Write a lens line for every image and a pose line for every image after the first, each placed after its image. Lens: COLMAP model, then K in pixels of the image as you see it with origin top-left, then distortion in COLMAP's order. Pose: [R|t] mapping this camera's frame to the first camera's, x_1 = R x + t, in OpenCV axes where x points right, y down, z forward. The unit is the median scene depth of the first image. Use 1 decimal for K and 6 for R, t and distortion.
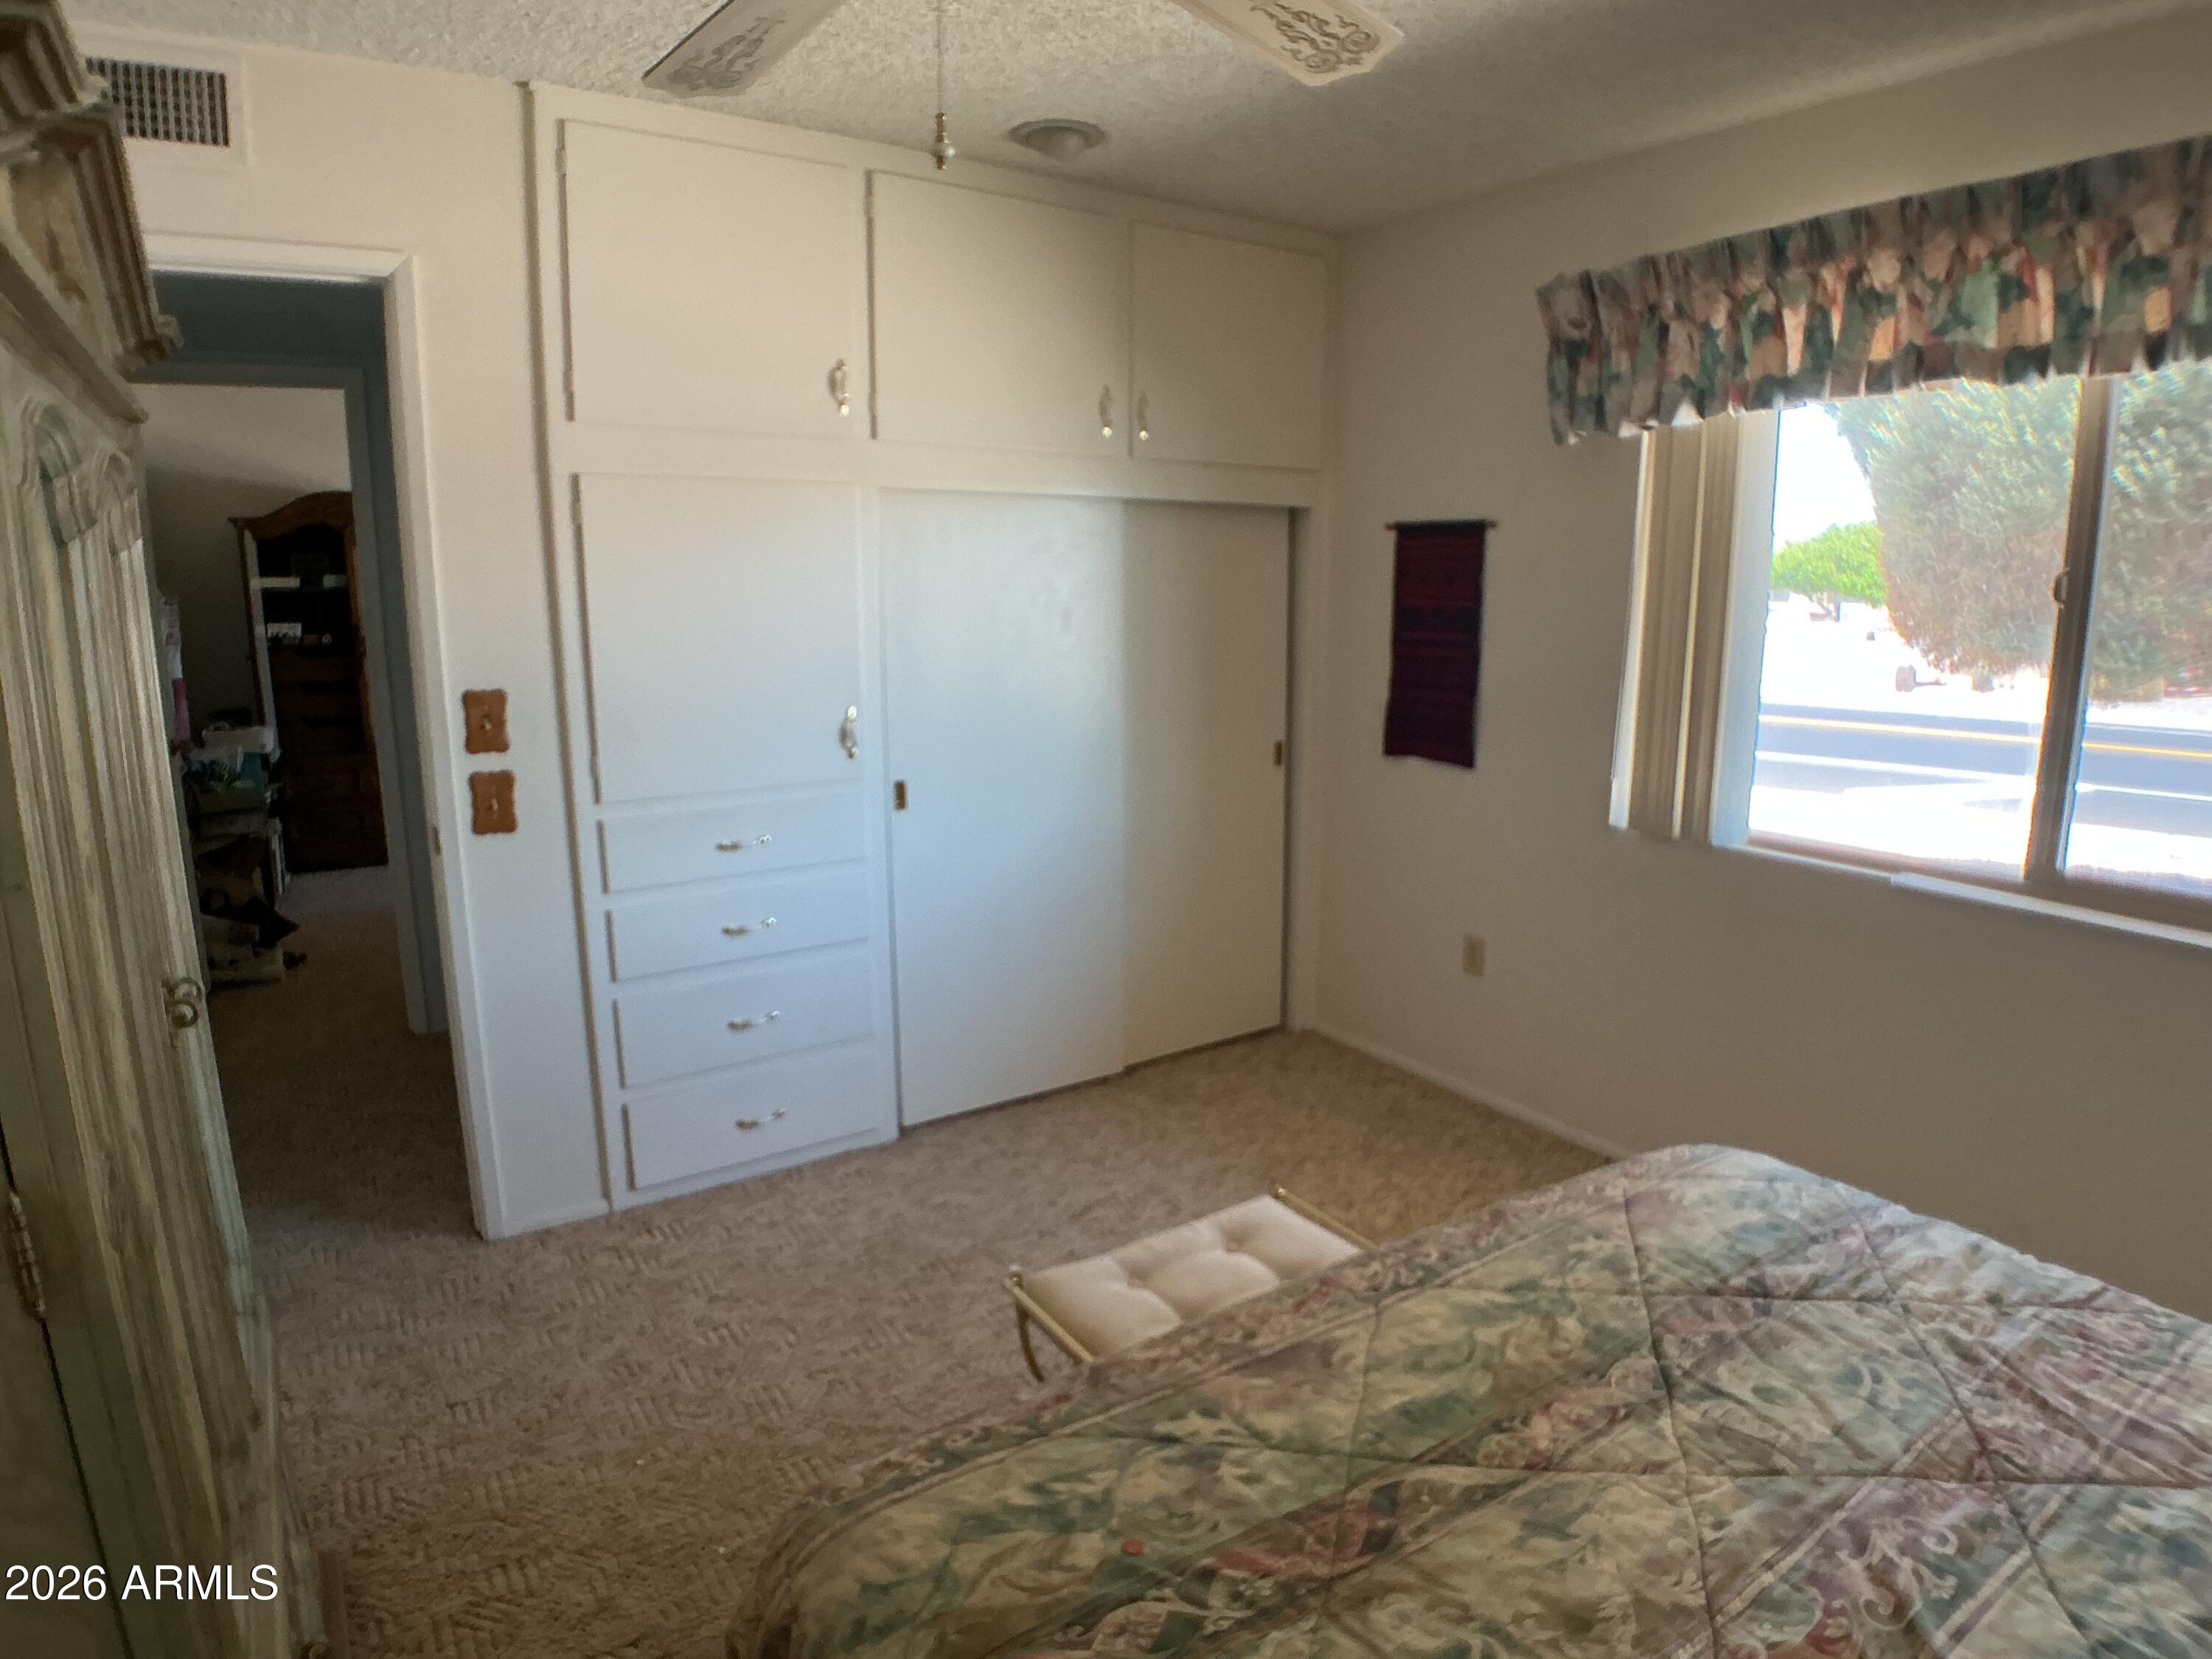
lens RADIAL K [[1267.4, 0, 1115.4], [0, 1267.4, 835.3], [0, 0, 1]] dist [-0.081895, 0.002918]
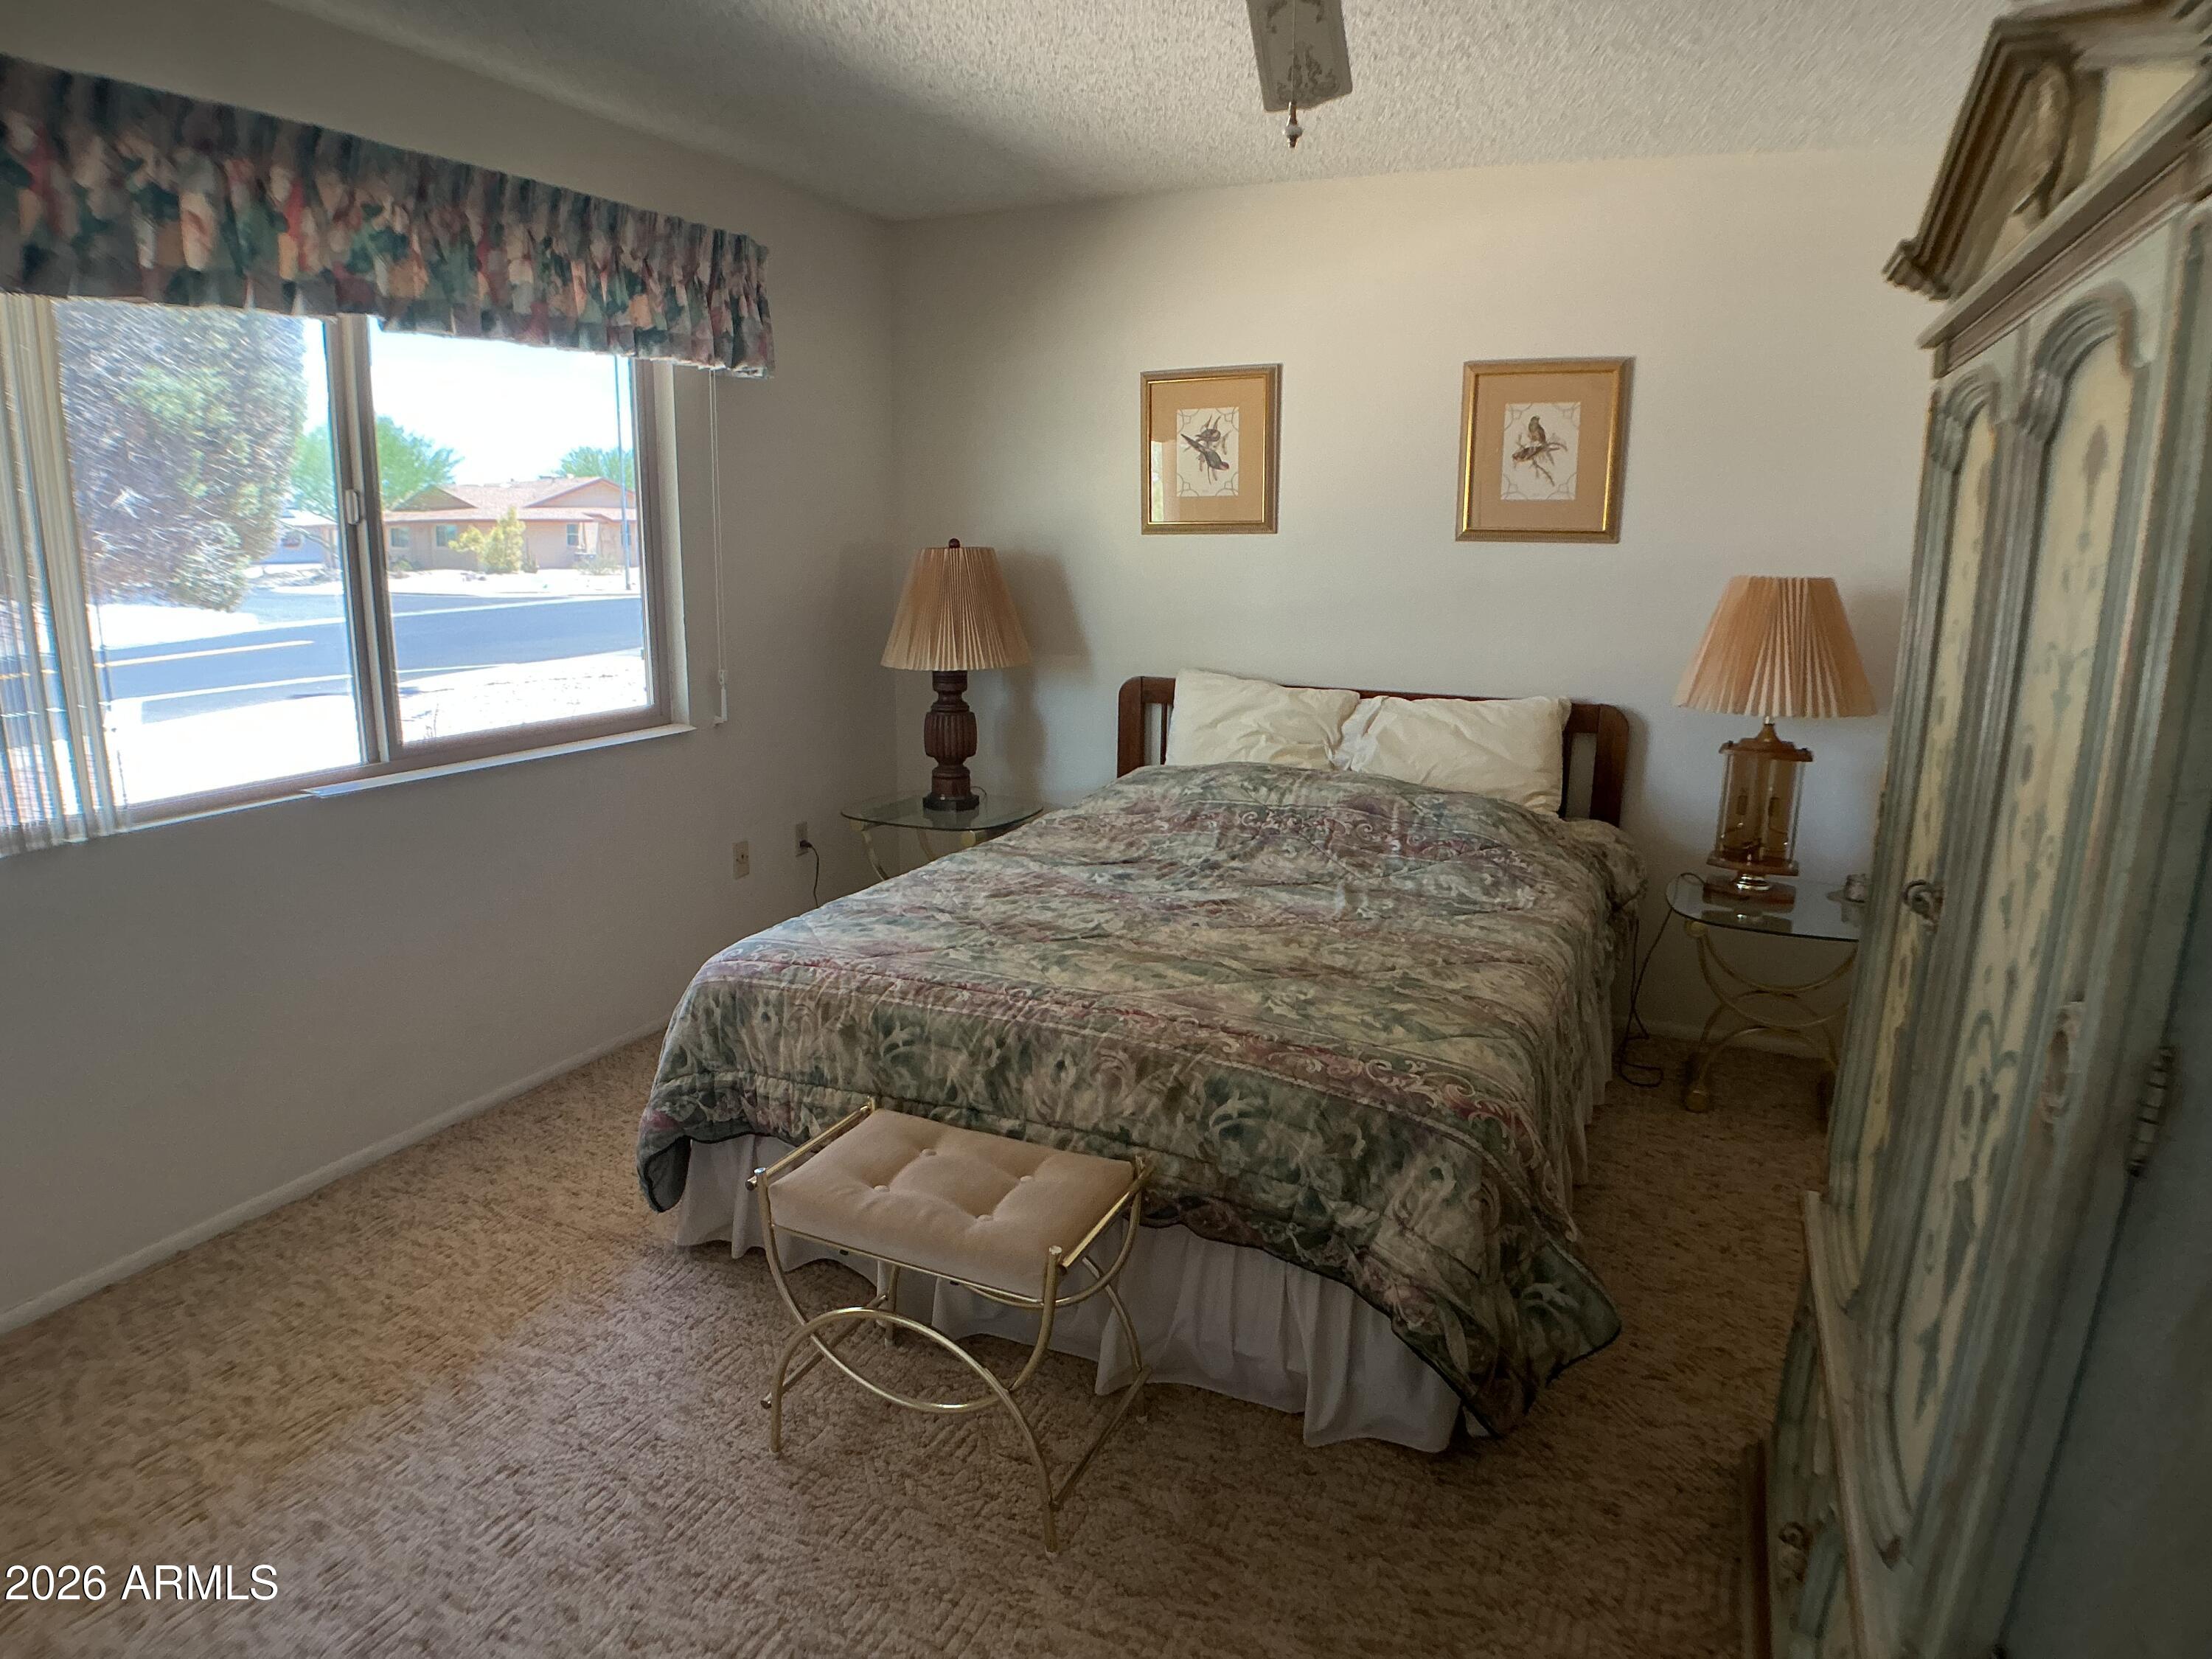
lens RADIAL K [[1284.4, 0, 1103.6], [0, 1284.4, 804.6], [0, 0, 1]] dist [-0.048142, 0.000082]
pose [[-0.510829, -0.193801, 0.837553, -1.079209], [0.160445, 0.935648, 0.314356, -0.333462], [-0.844577, 0.294964, -0.446862, 1.685281]]
